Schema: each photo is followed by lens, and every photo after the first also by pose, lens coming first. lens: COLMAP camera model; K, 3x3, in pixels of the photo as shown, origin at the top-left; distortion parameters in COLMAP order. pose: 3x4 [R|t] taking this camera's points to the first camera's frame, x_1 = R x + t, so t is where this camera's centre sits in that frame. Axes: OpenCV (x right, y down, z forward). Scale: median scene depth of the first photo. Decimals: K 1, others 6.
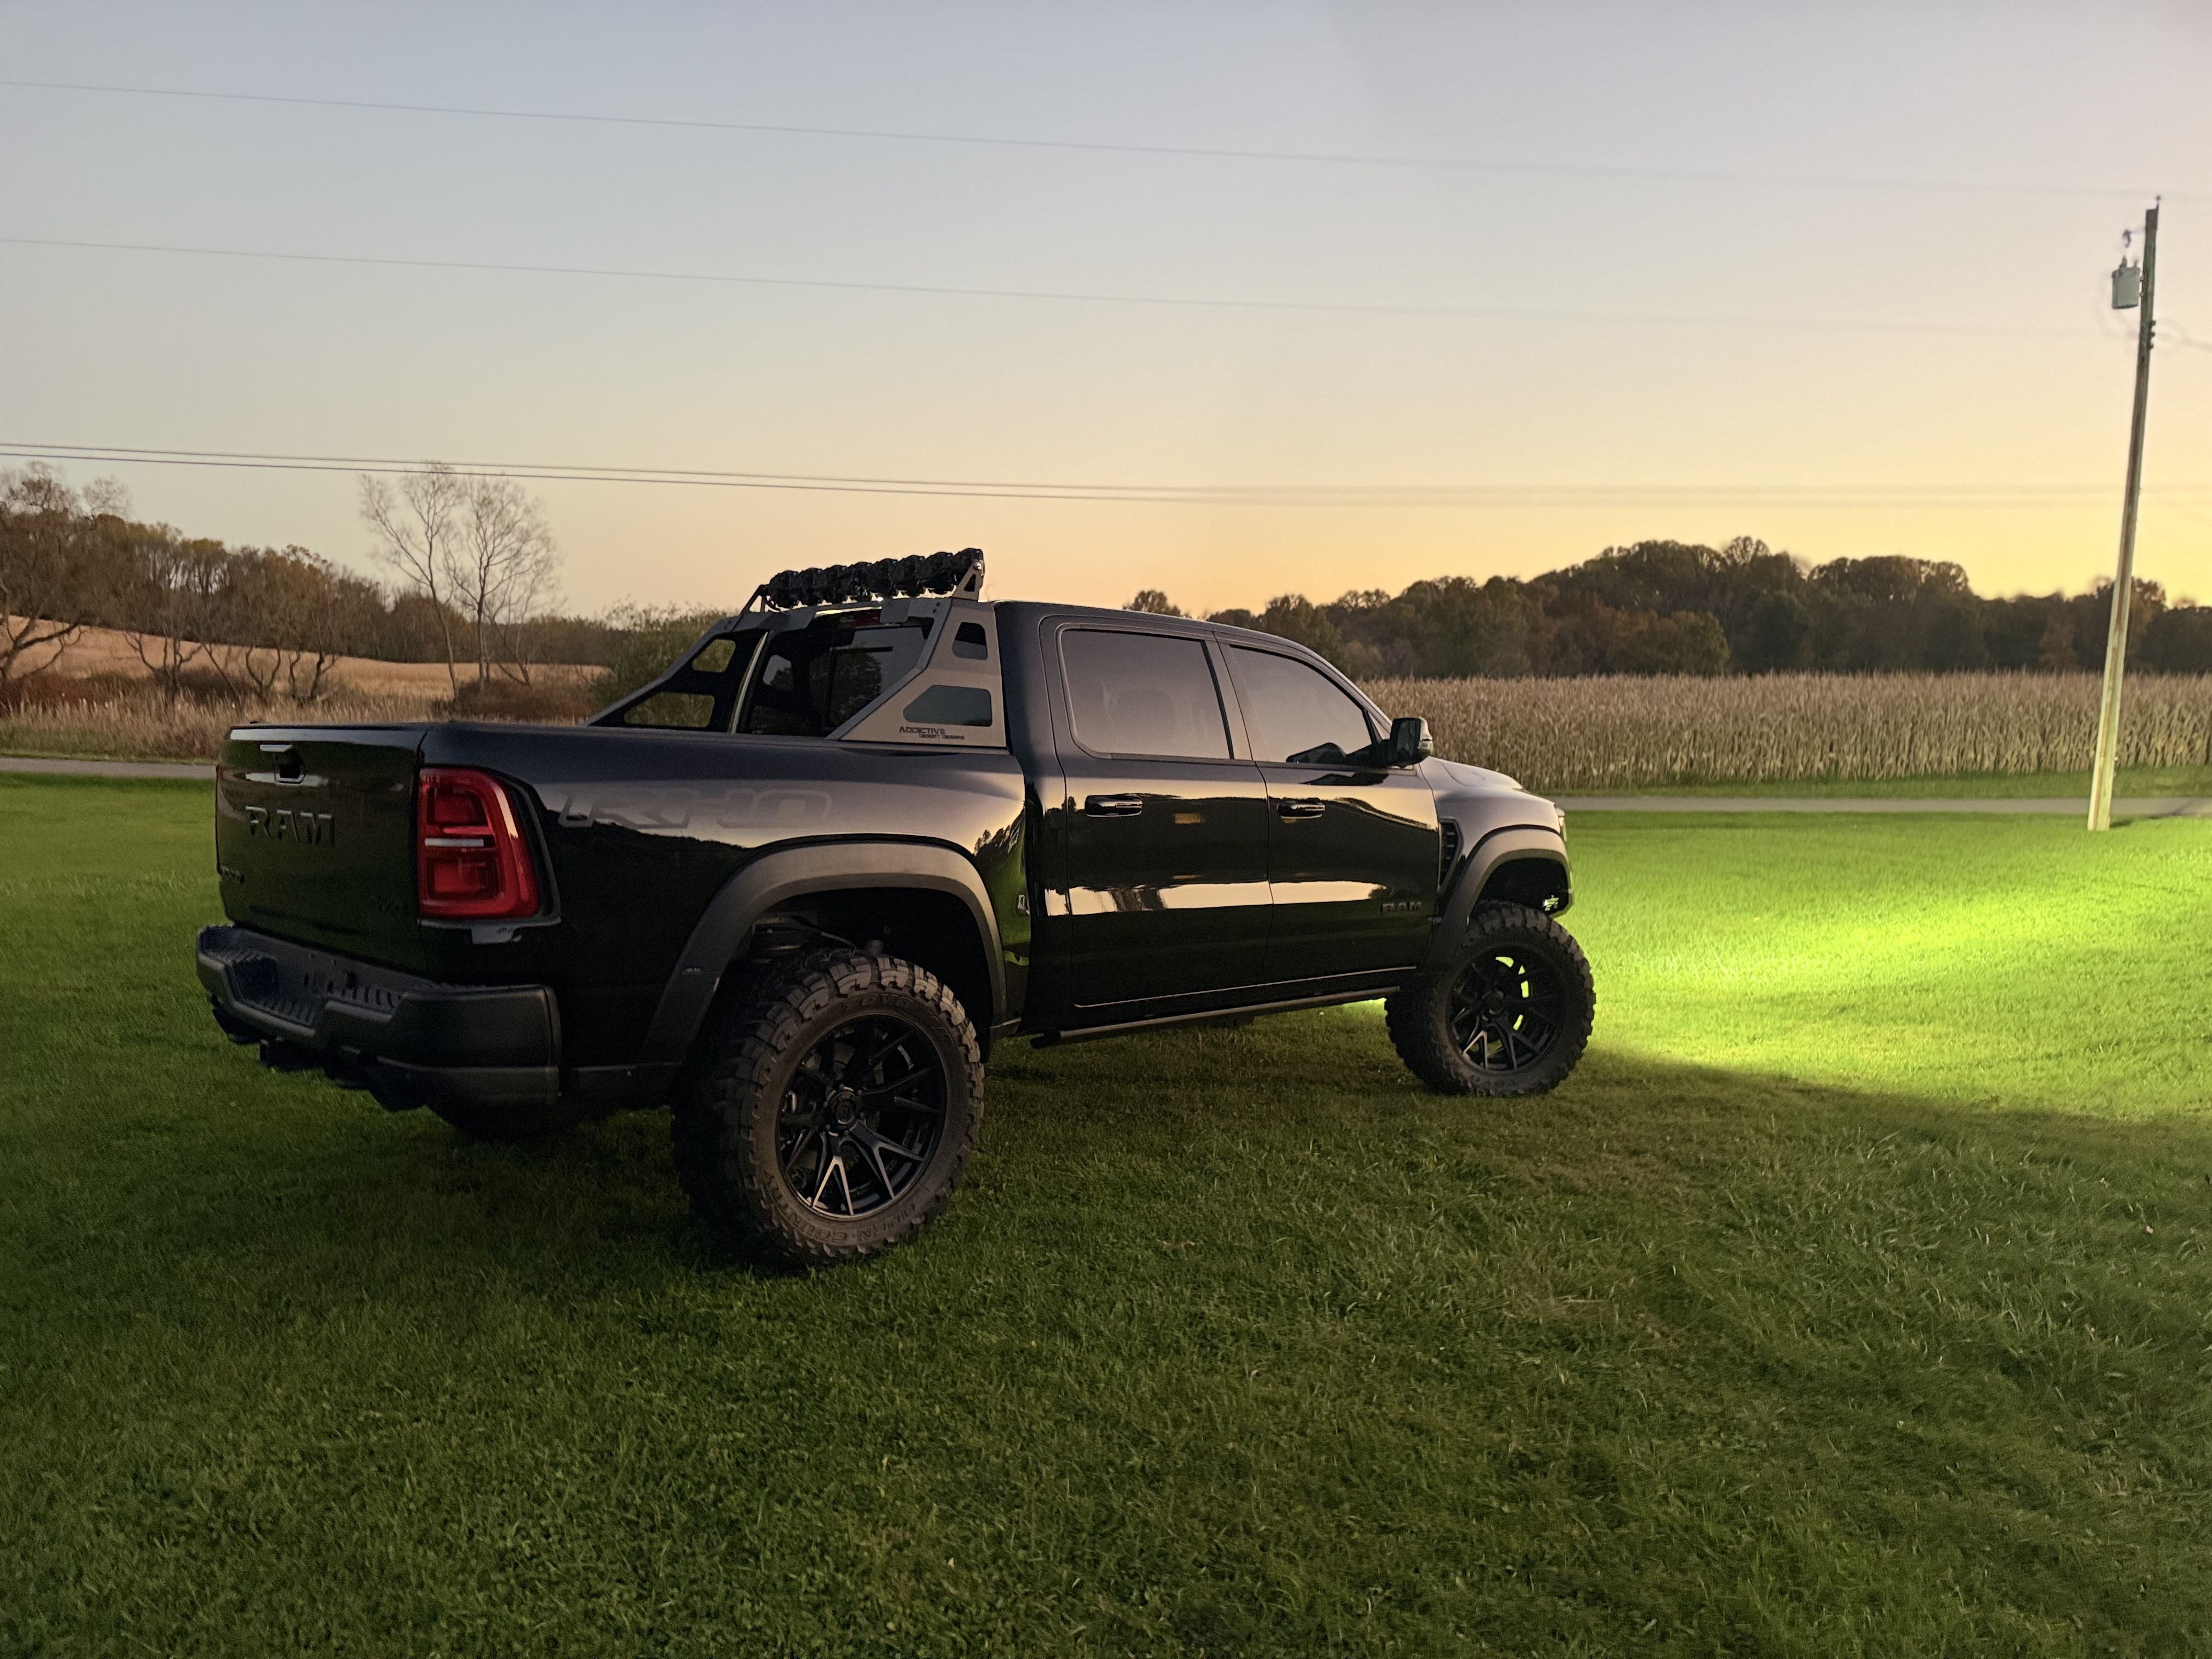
lens RADIAL K [[1652.2, 0, 1114.0], [0, 1652.2, 829.2], [0, 0, 1]] dist [0.091467, -0.143236]
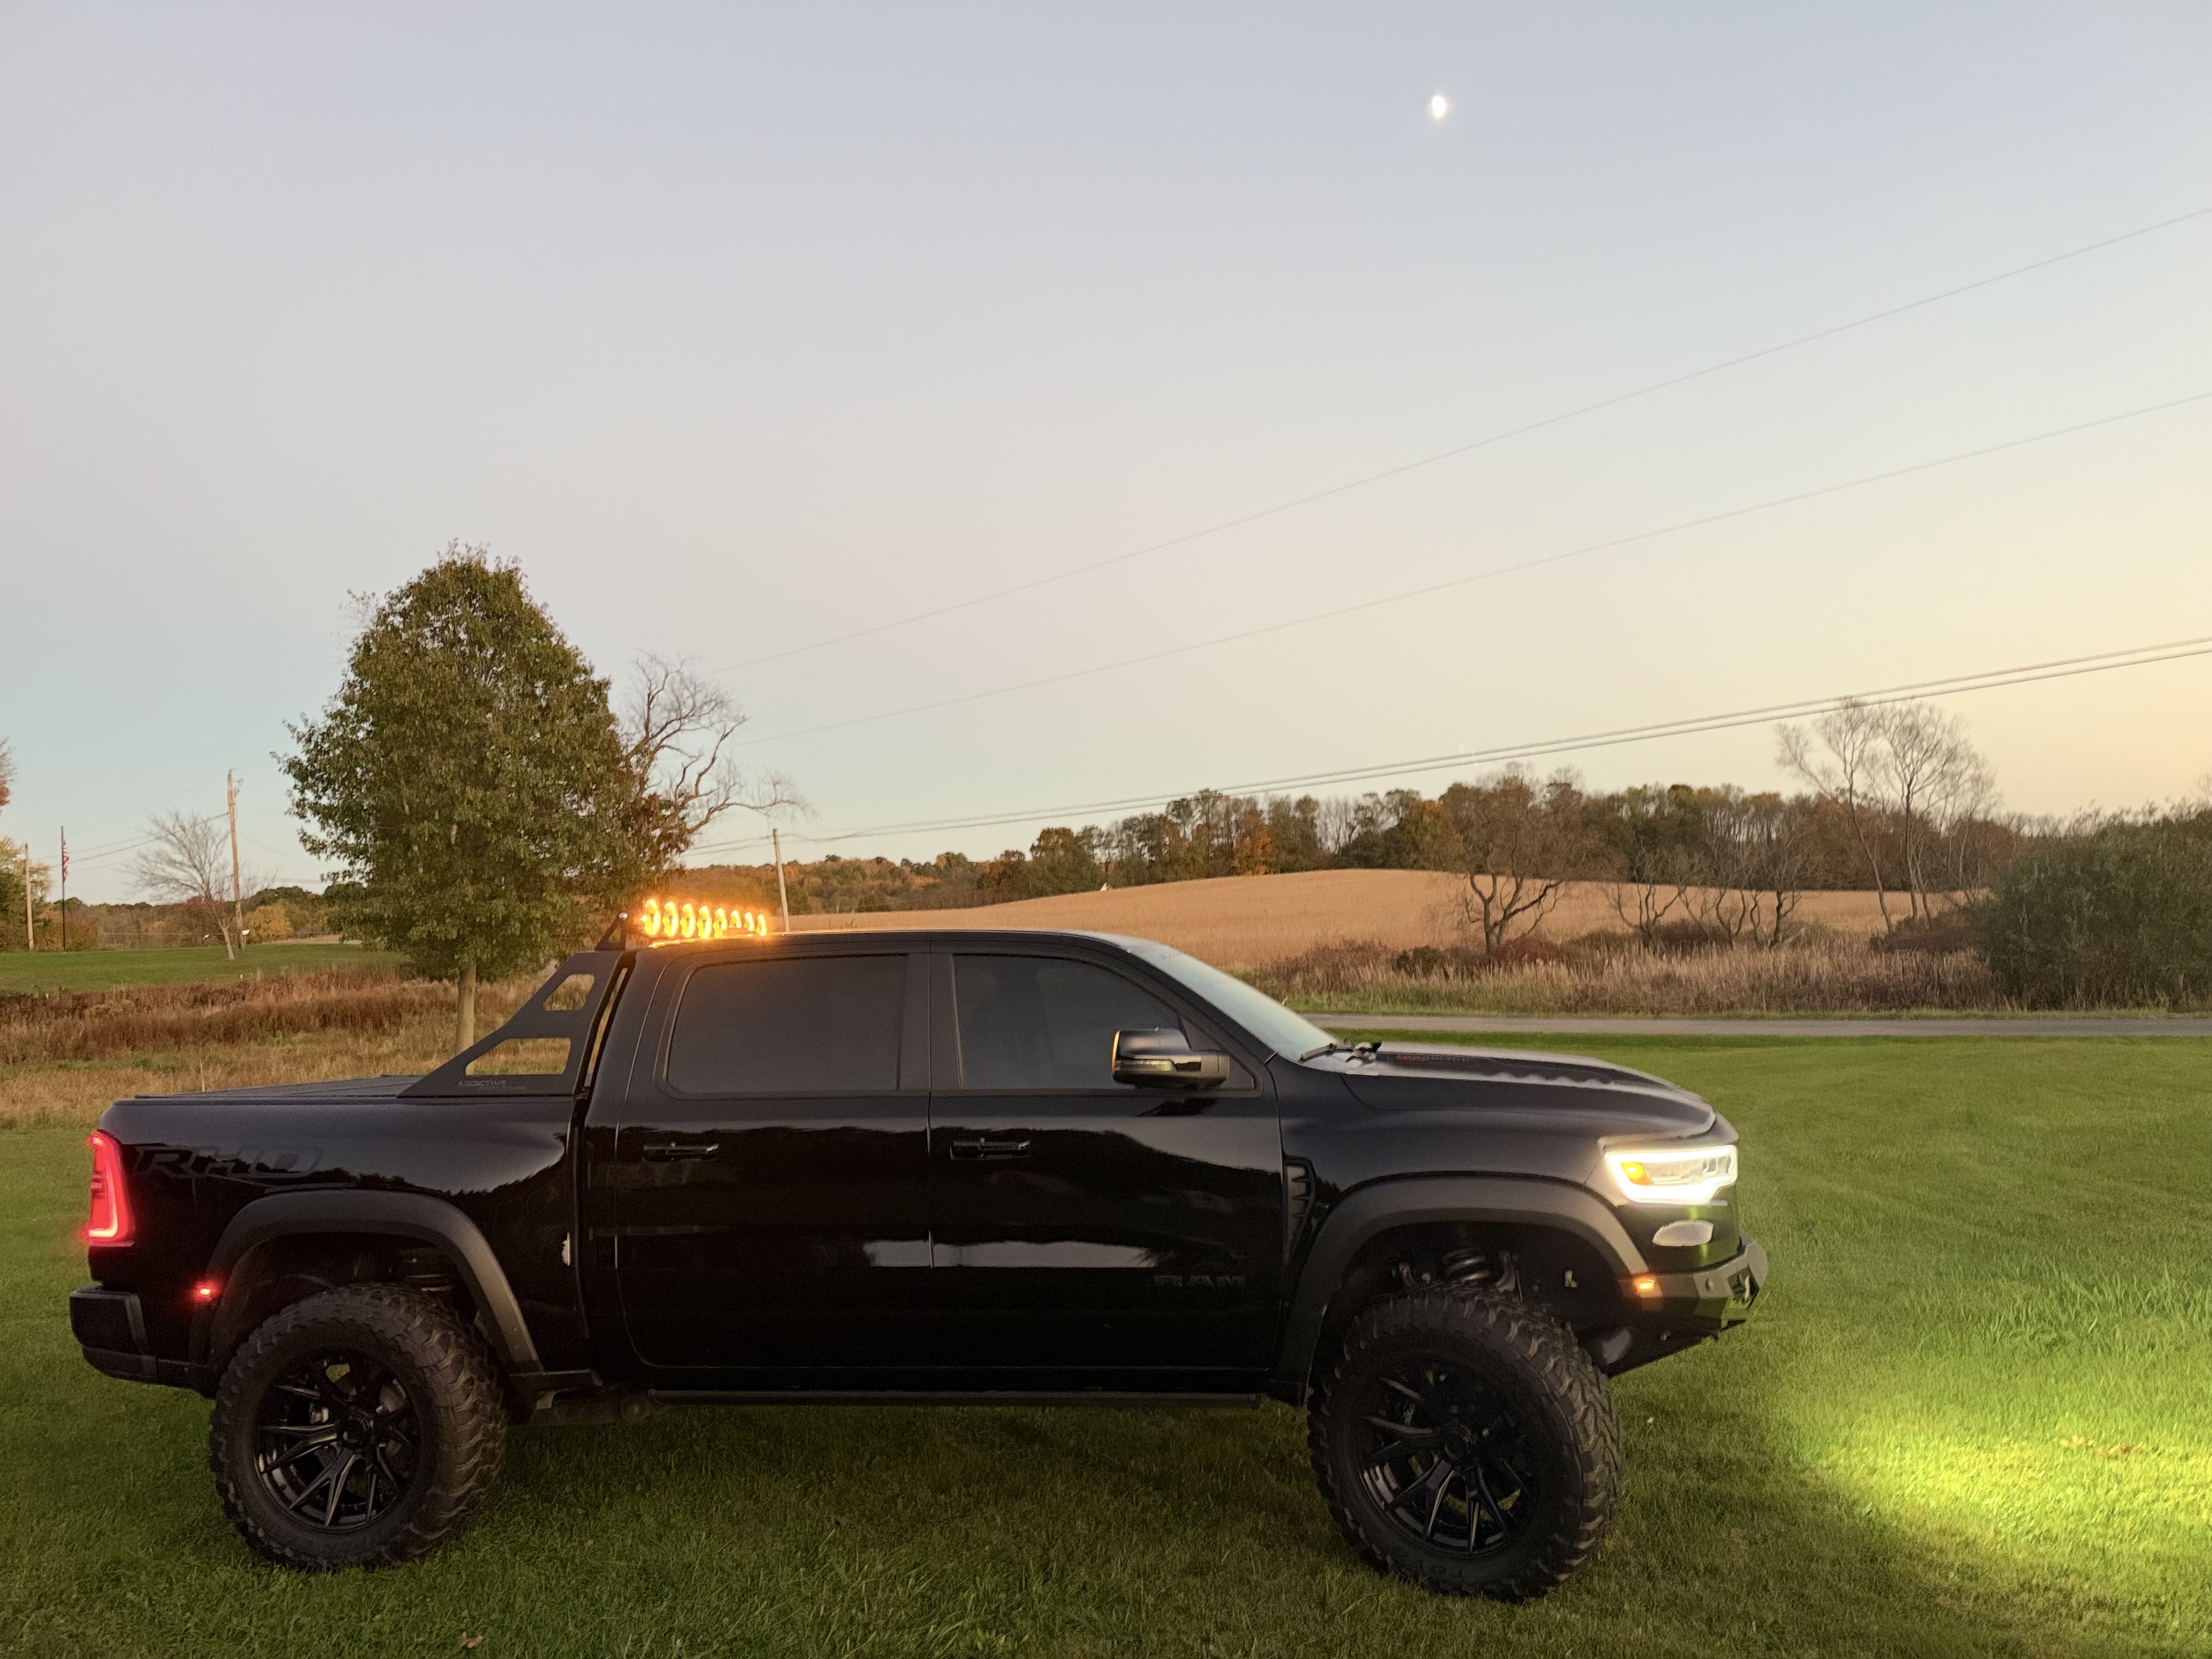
lens RADIAL K [[1652.2, 0, 1151.3], [0, 1652.2, 792.2], [0, 0, 1]] dist [0.091467, -0.143236]
pose [[0.581287, -0.135632, -0.802315, 0.141600], [0.009954, 0.987122, -0.159662, -0.009222], [0.813638, 0.084824, 0.575151, 0.093503]]
